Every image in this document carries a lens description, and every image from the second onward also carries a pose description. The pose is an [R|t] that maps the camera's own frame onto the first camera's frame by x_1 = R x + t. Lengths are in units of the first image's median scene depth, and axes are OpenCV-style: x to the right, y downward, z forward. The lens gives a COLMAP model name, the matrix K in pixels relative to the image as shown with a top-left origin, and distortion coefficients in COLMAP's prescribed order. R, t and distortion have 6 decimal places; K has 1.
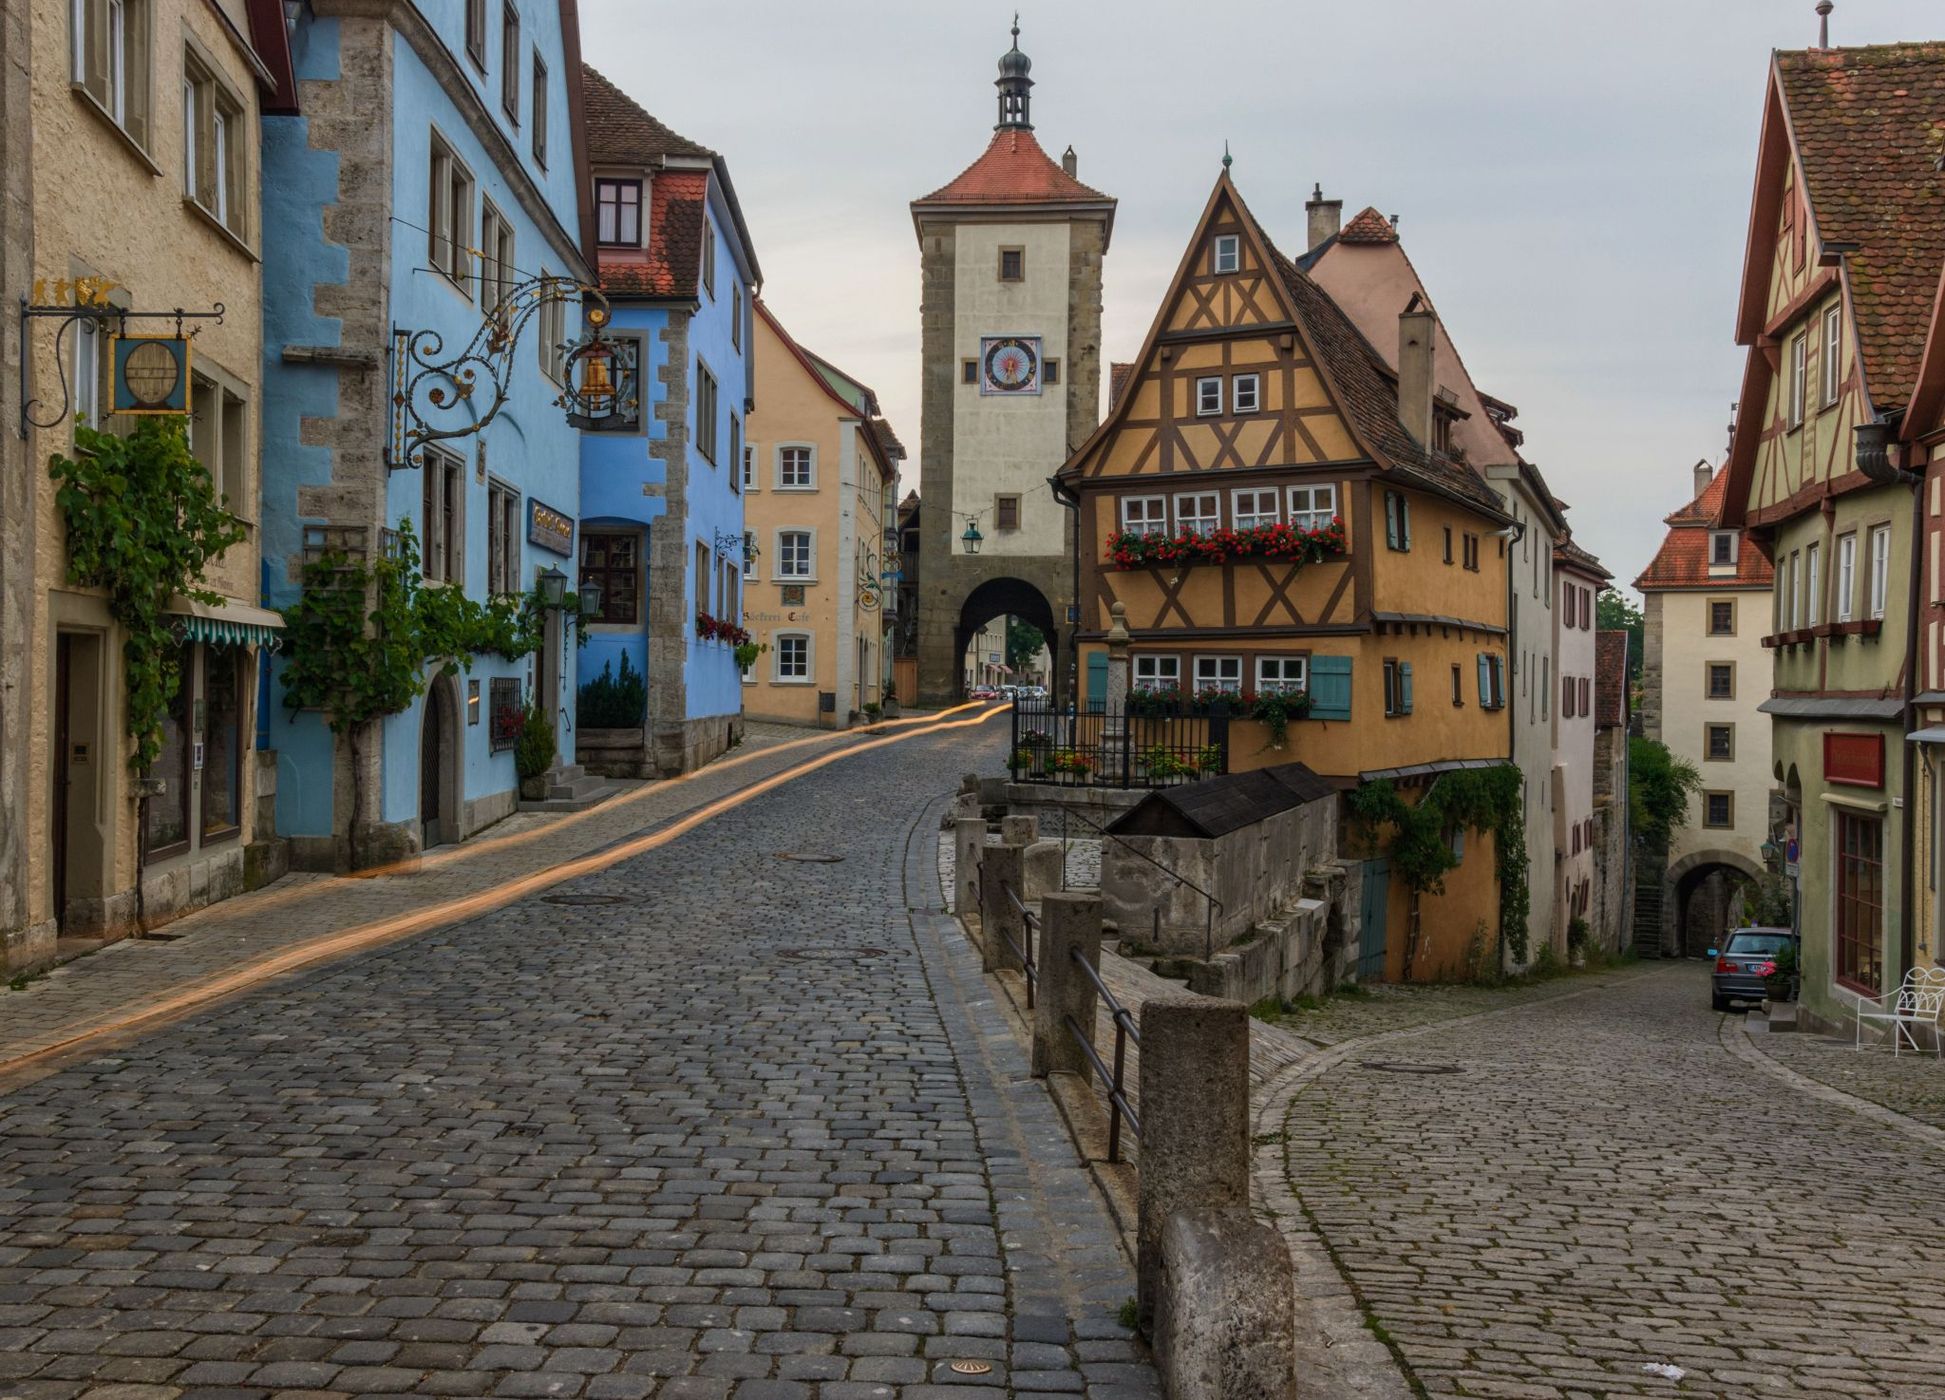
lens RADIAL K [[2218.4, 0, 897.8], [0, 2218.4, 726.8], [0, 0, 1]] dist [0.049960, 0.000000]
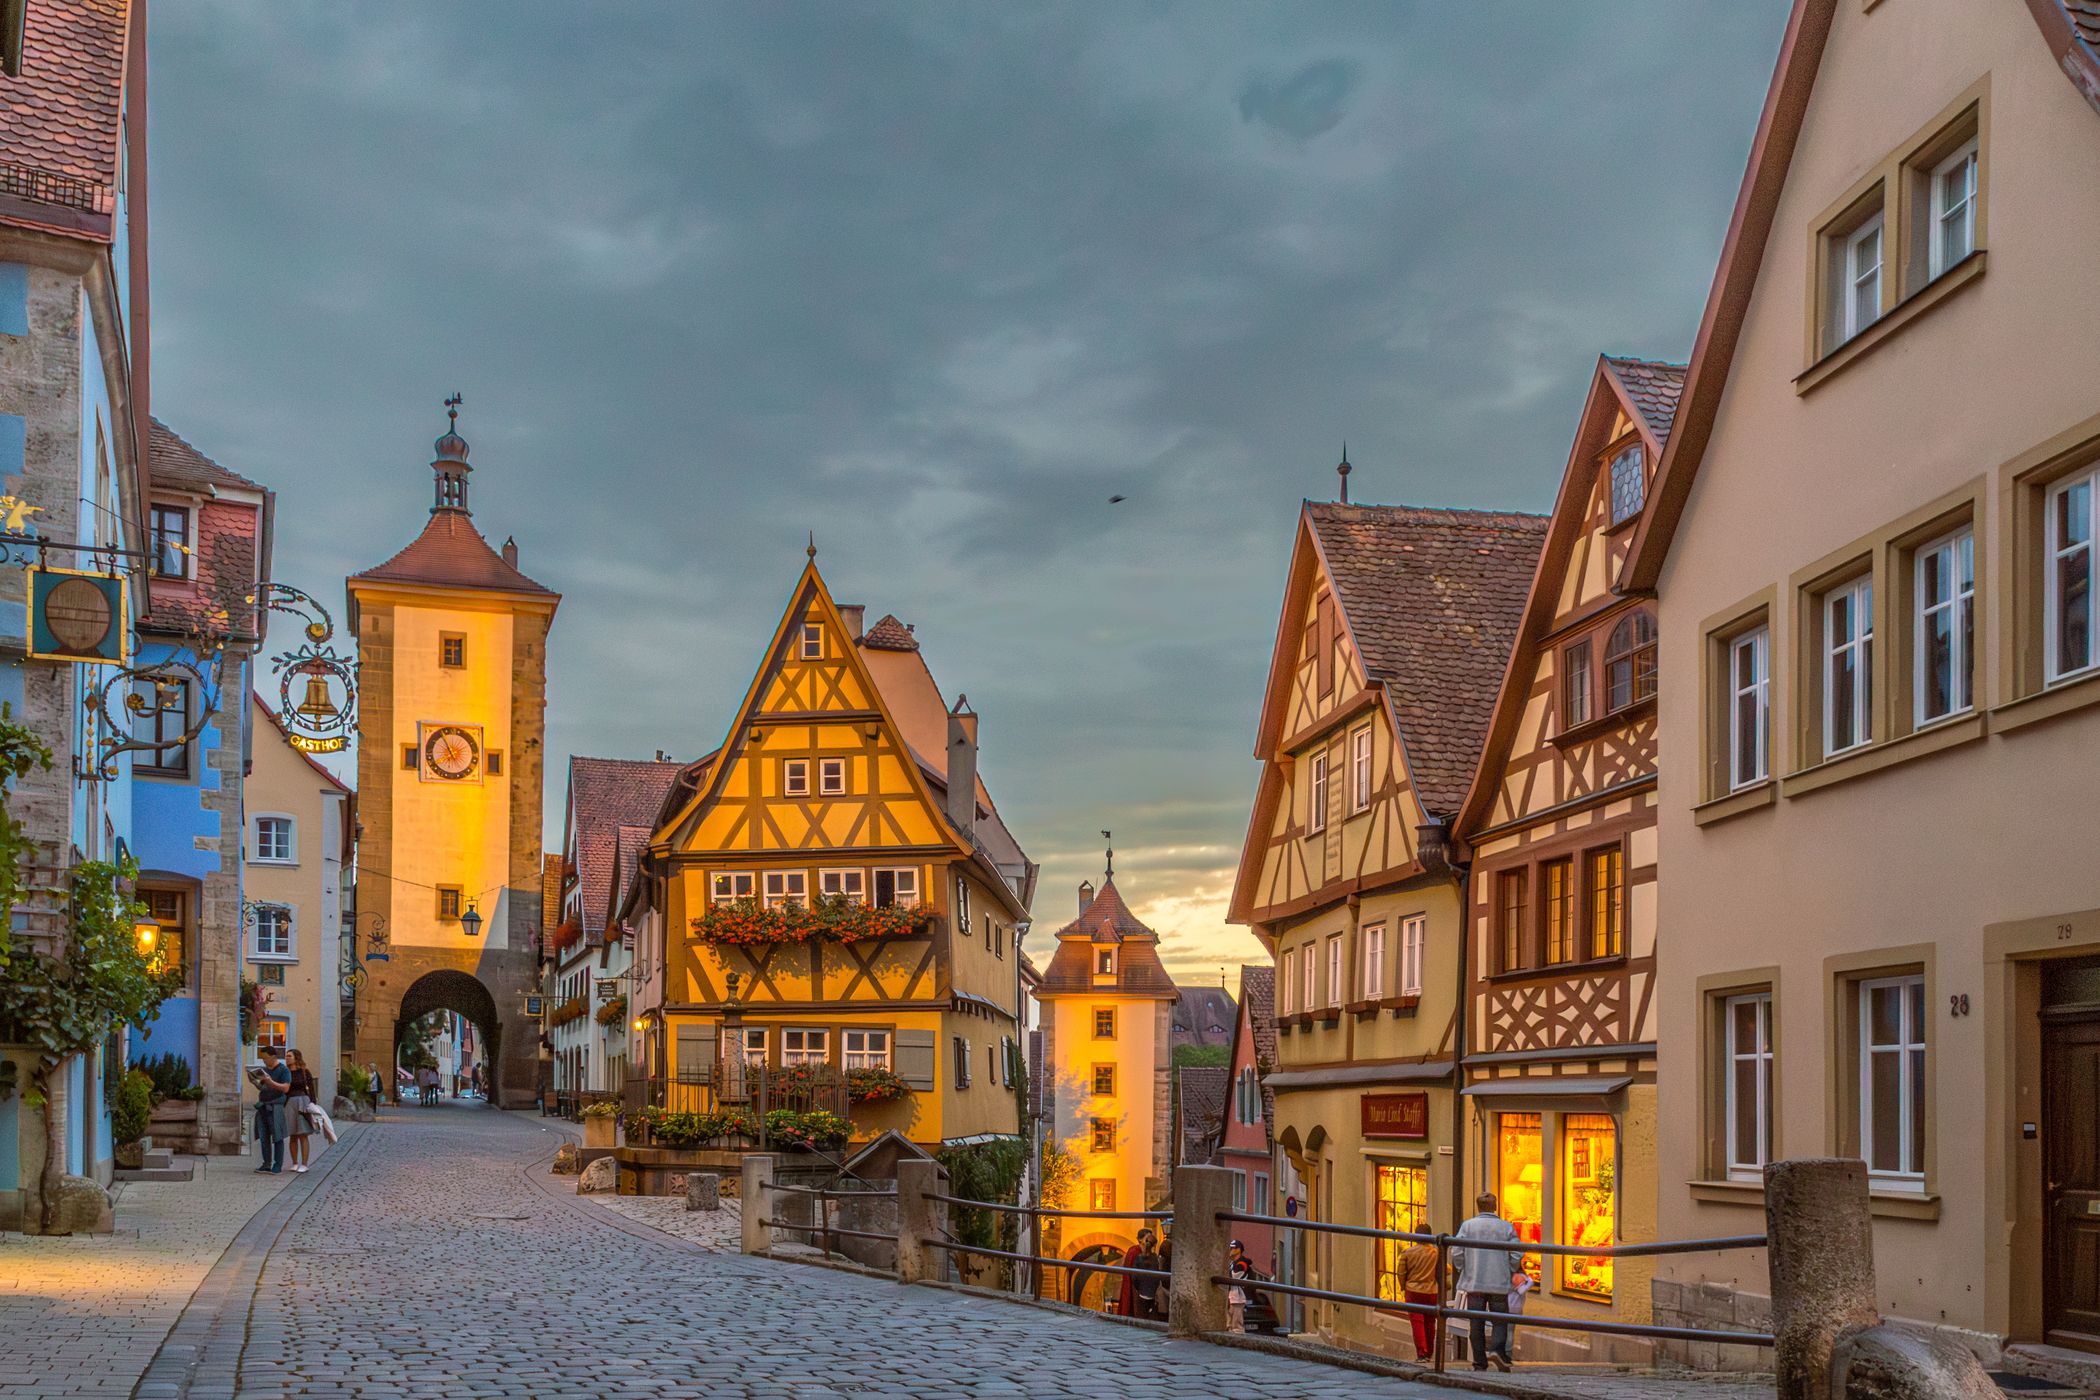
lens RADIAL K [[2168.1, 0, 975.1], [0, 2168.1, 1162.6], [0, 0, 1]] dist [0.040826, 0.000000]
pose [[0.923994, -0.007965, 0.382325, -0.171563], [0.007611, 0.999968, 0.002437, 0.028690], [-0.382332, 0.000658, 0.924025, 0.035740]]
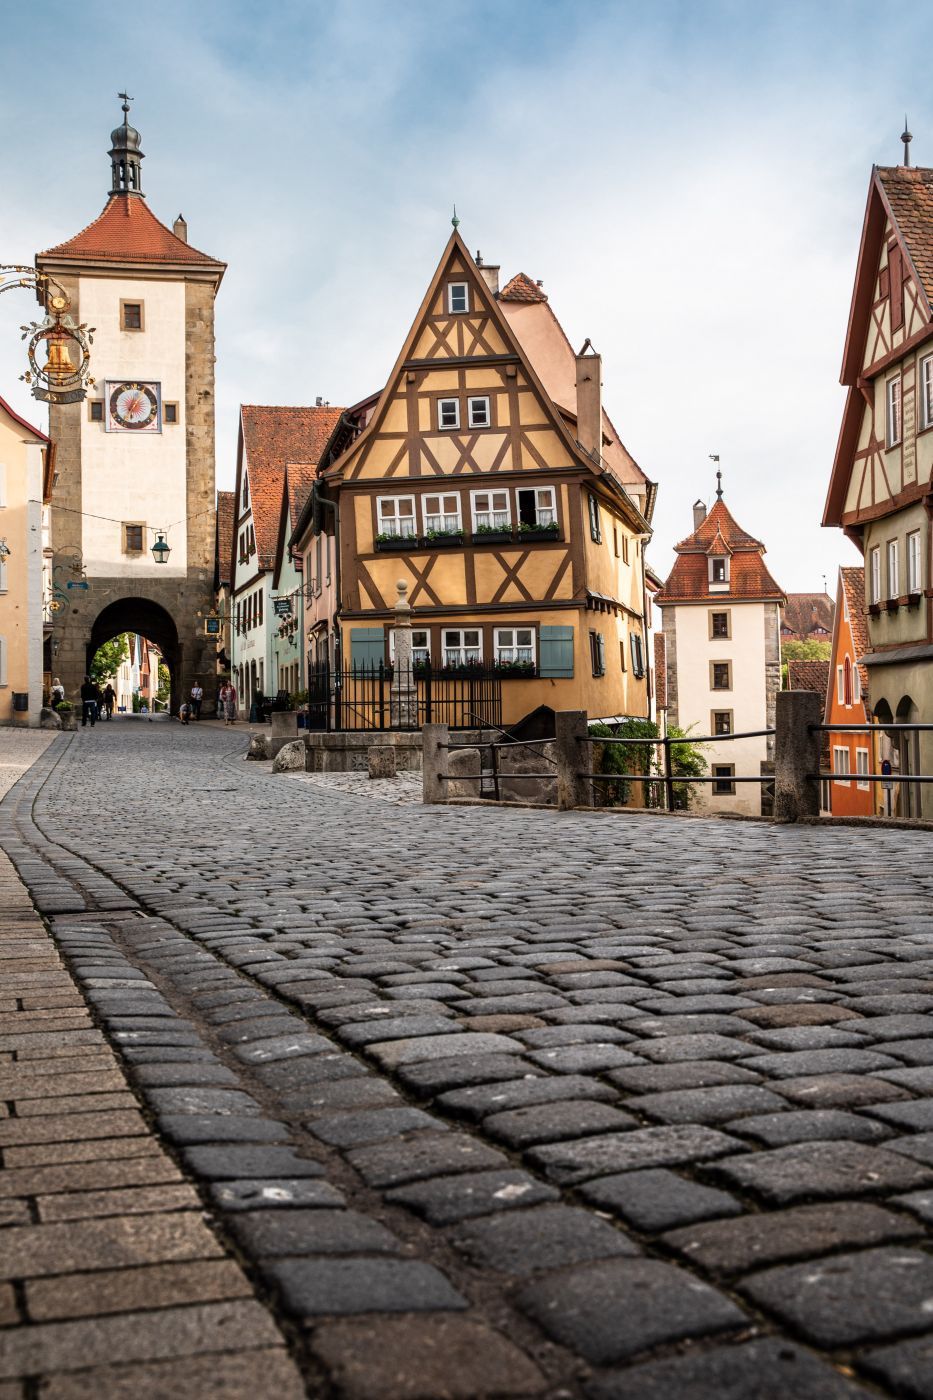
lens RADIAL K [[2042.8, 0, 614.4], [0, 2042.8, 668.5], [0, 0, 1]] dist [0.116163, 0.000000]
pose [[0.921182, -0.019800, 0.388628, -0.213274], [0.042861, 0.997791, -0.050758, 0.050012], [-0.386764, 0.063414, 0.919996, -0.050556]]
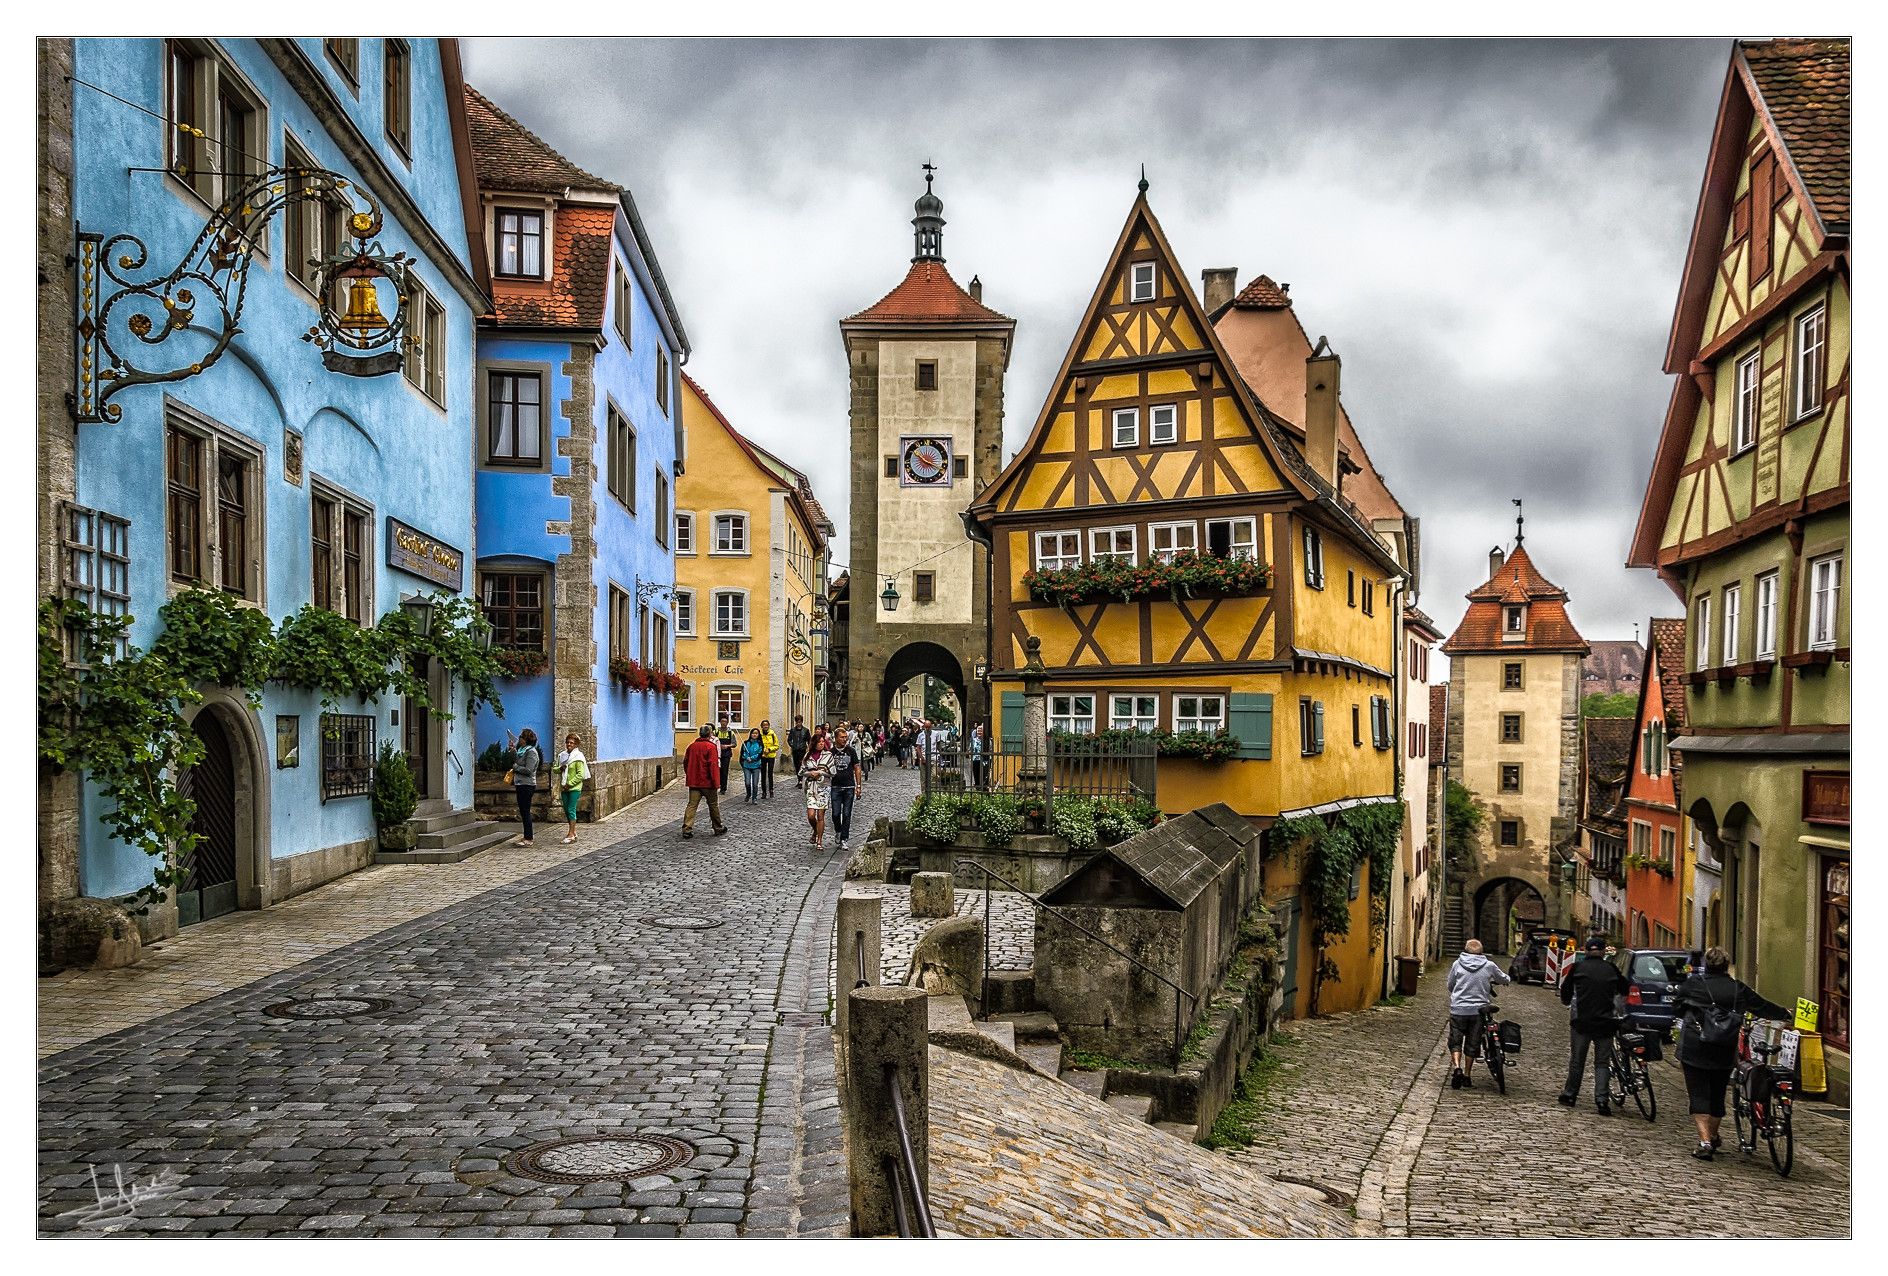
lens RADIAL K [[1464.2, 0, 948.3], [0, 1464.2, 798.6], [0, 0, 1]] dist [-0.014964, 0.042226]
pose [[0.998095, -0.005920, 0.061414, 0.022454], [0.004696, 0.999788, 0.020054, 0.000476], [-0.061519, -0.019728, 0.997911, 0.363642]]
